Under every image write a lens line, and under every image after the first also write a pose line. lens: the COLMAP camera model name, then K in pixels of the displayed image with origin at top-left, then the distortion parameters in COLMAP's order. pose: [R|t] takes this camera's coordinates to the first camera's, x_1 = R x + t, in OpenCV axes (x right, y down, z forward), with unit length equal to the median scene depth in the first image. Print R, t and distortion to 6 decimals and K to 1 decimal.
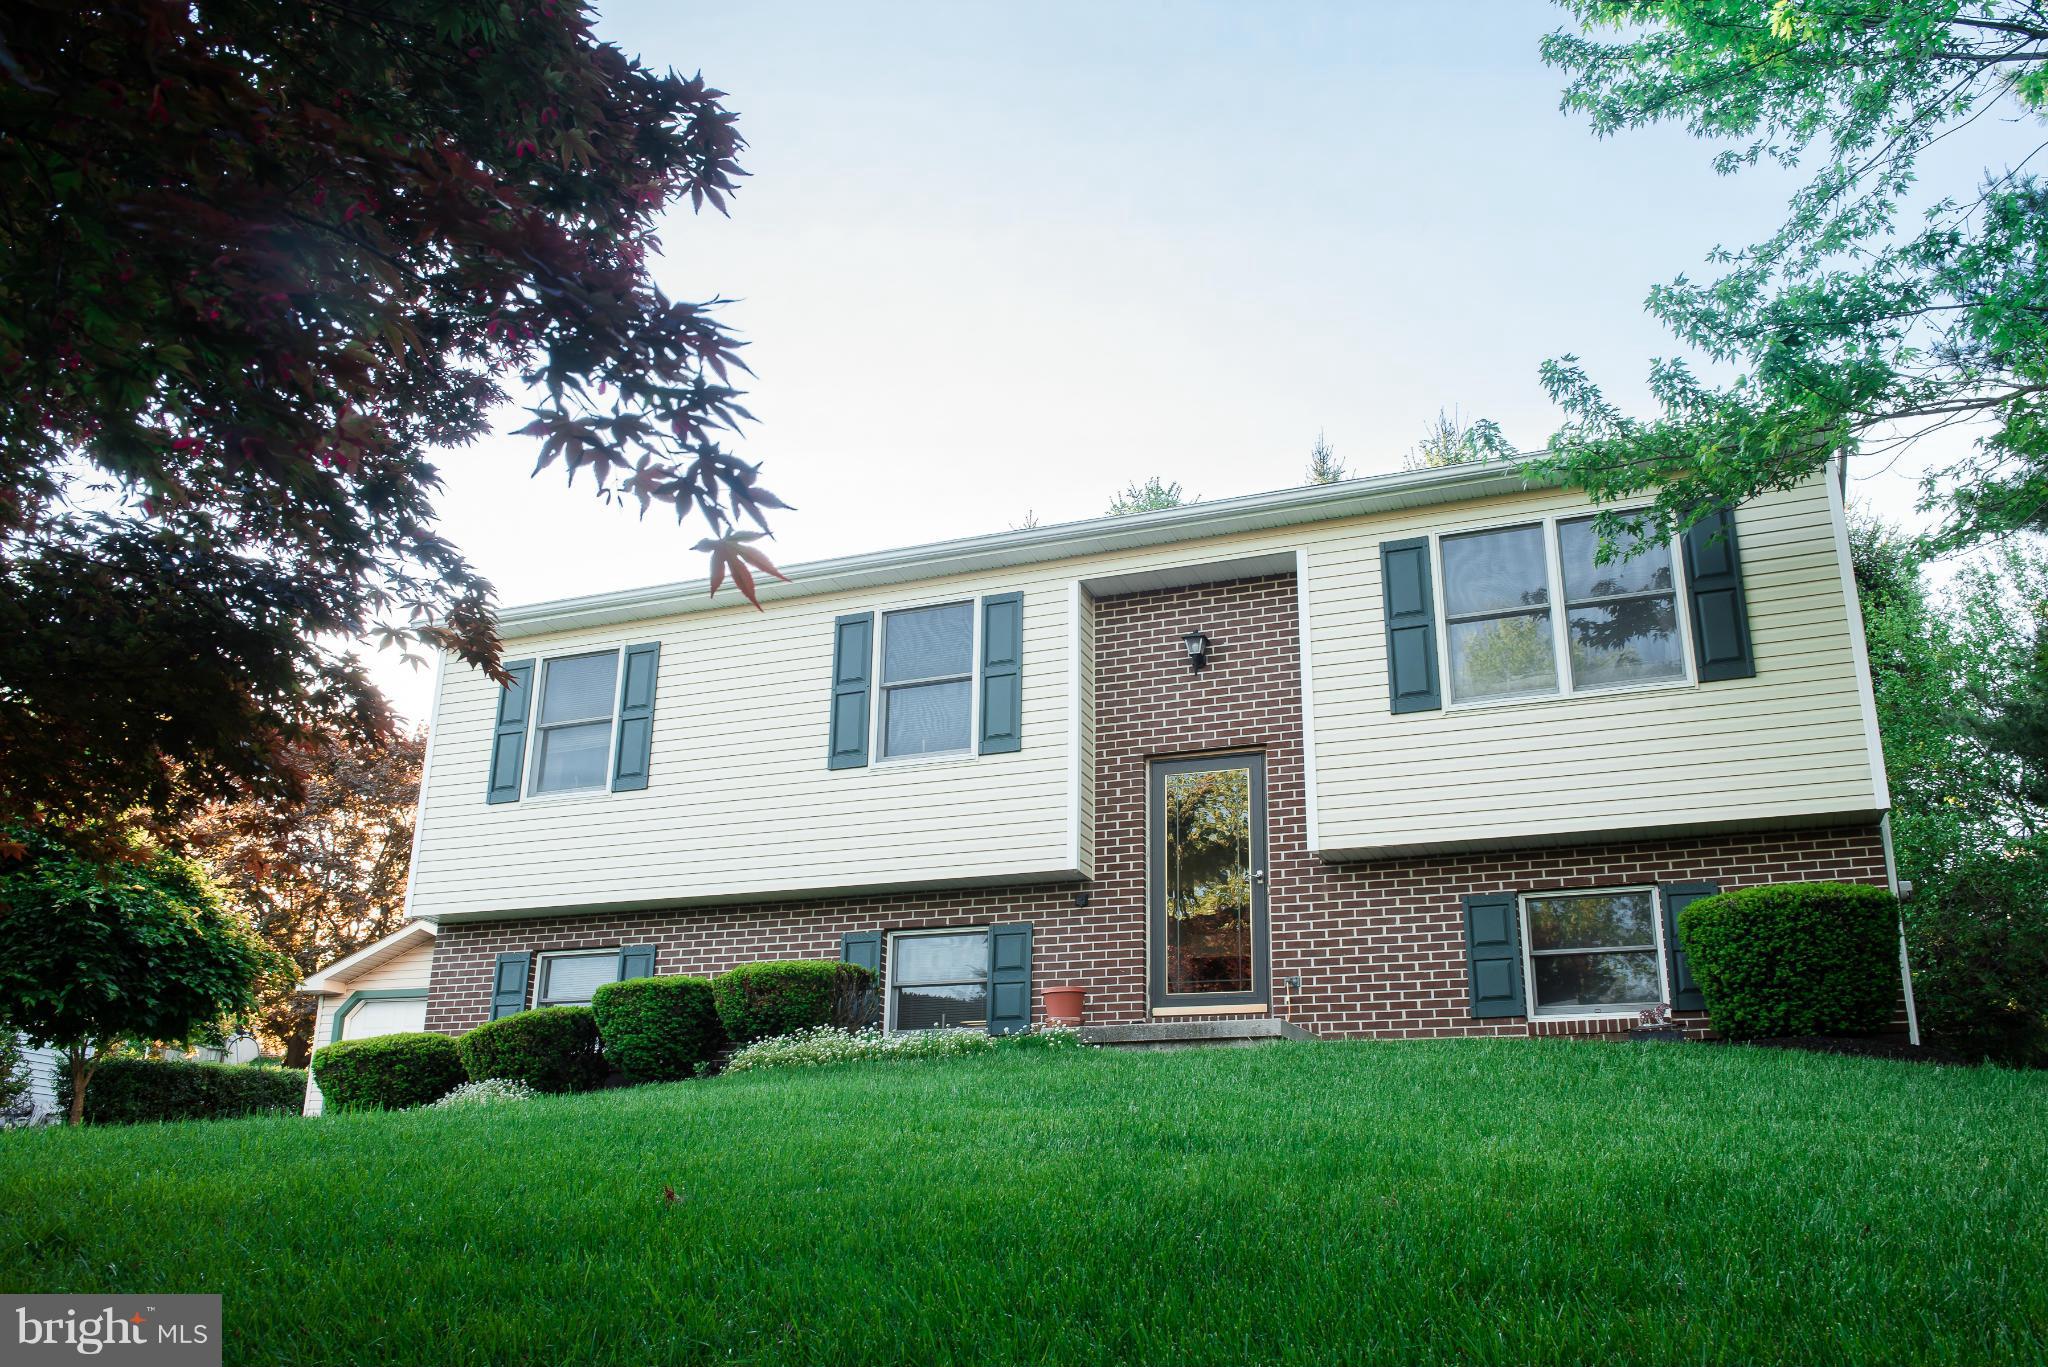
lens RADIAL K [[1512.0, 0, 1012.1], [0, 1512.0, 692.4], [0, 0, 1]] dist [0.002964, -0.007716]
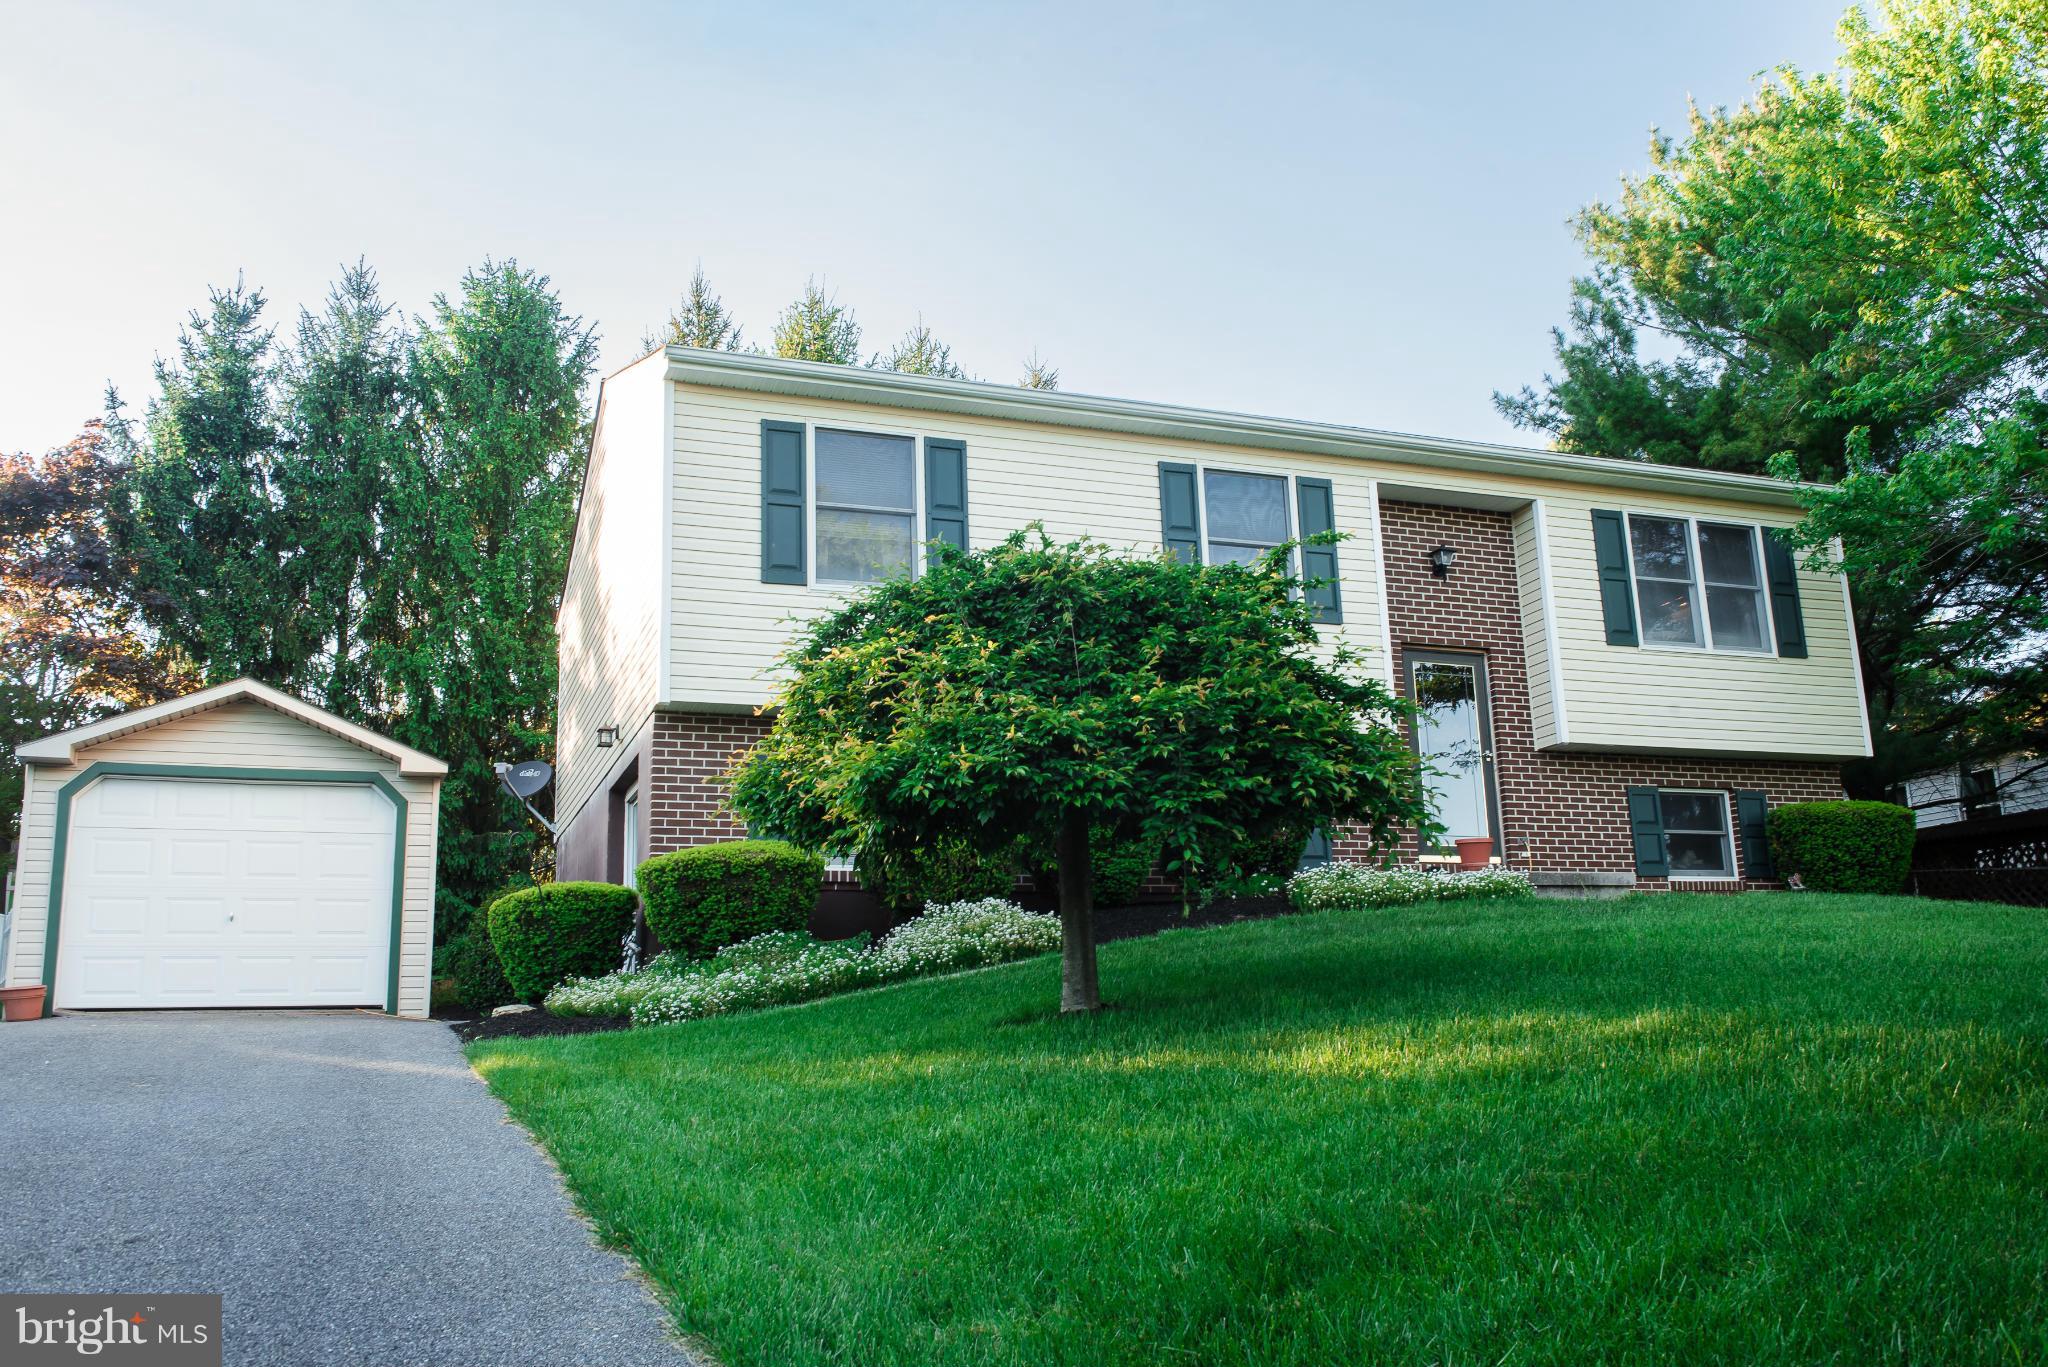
lens RADIAL K [[1451.8, 0, 1023.2], [0, 1451.8, 745.4], [0, 0, 1]] dist [0.006161, 0.000153]
pose [[0.796253, 0.101617, 0.596368, -0.782004], [-0.176378, 0.981959, 0.068176, 0.090881], [-0.578681, -0.159471, 0.799811, 0.241440]]
